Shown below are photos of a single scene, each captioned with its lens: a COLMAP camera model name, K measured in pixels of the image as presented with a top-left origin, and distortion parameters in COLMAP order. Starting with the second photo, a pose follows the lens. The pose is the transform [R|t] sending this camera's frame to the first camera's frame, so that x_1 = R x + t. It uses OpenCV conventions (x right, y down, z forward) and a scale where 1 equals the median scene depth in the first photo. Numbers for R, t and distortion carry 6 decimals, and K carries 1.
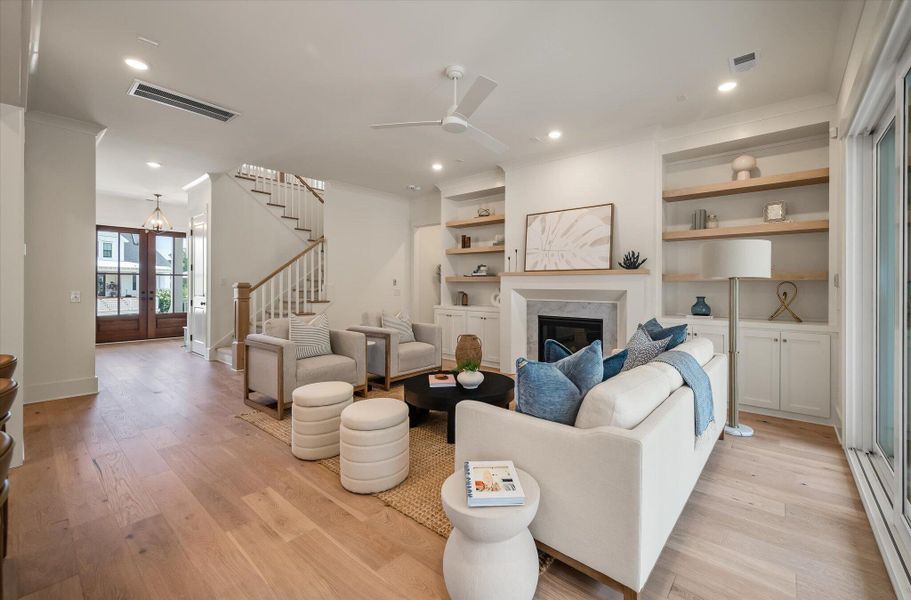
lens RADIAL K [[380.5, 0, 467.4], [0, 380.5, 289.0], [0, 0, 1]] dist [-0.003756, 0.000322]
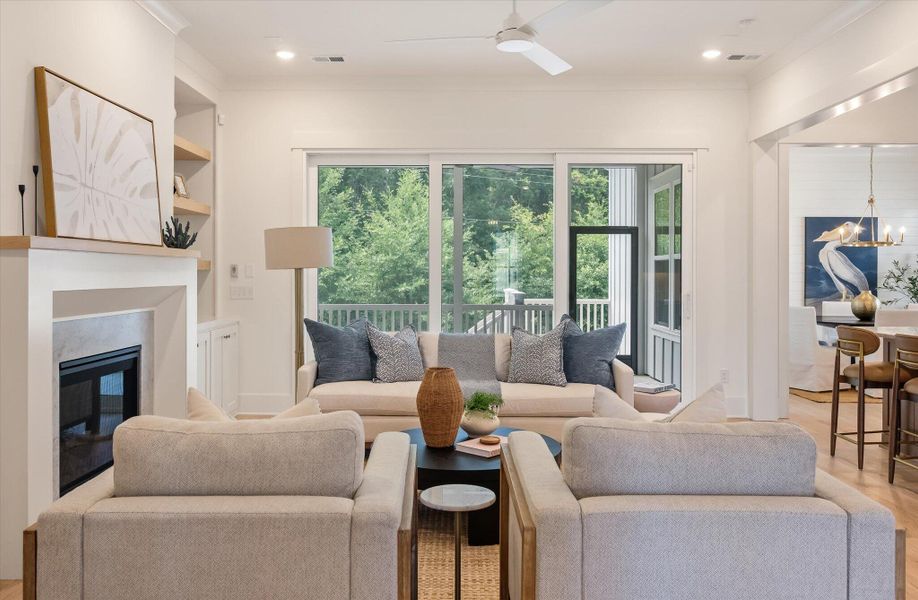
lens RADIAL K [[731.1, 0, 450.9], [0, 731.1, 271.8], [0, 0, 1]] dist [-0.004479, 0.002489]
pose [[-0.640755, 0.001332, 0.767744, -0.581155], [0.008373, 0.999951, 0.005253, -0.016676], [-0.767700, 0.009794, -0.640735, 1.177612]]
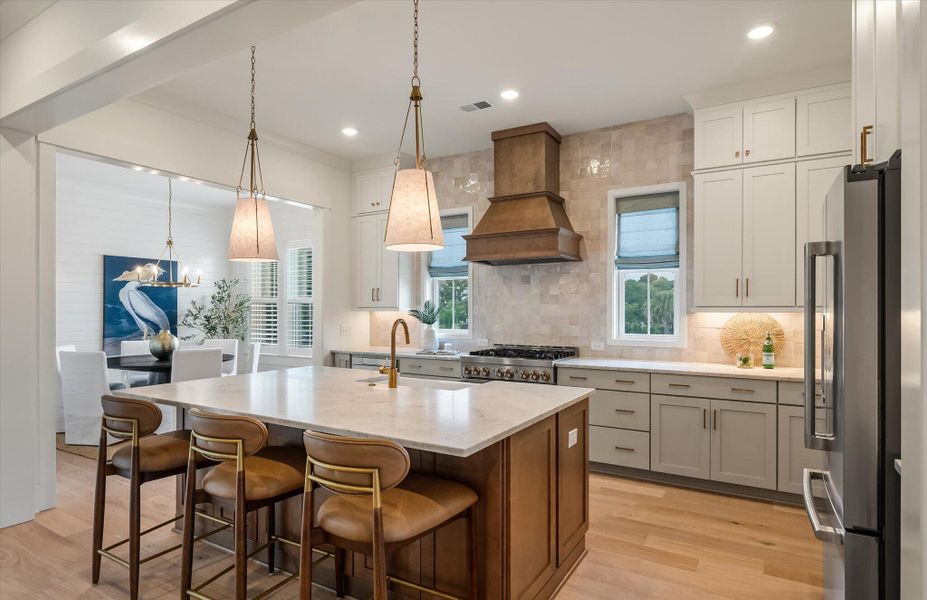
lens RADIAL K [[535.7, 0, 475.3], [0, 535.7, 312.8], [0, 0, 1]] dist [0.012016, -0.001085]
pose [[-0.989250, 0.001420, -0.146227, -0.451700], [-0.002224, 0.999691, 0.024749, -0.031203], [0.146217, 0.024808, -0.988941, 0.750781]]
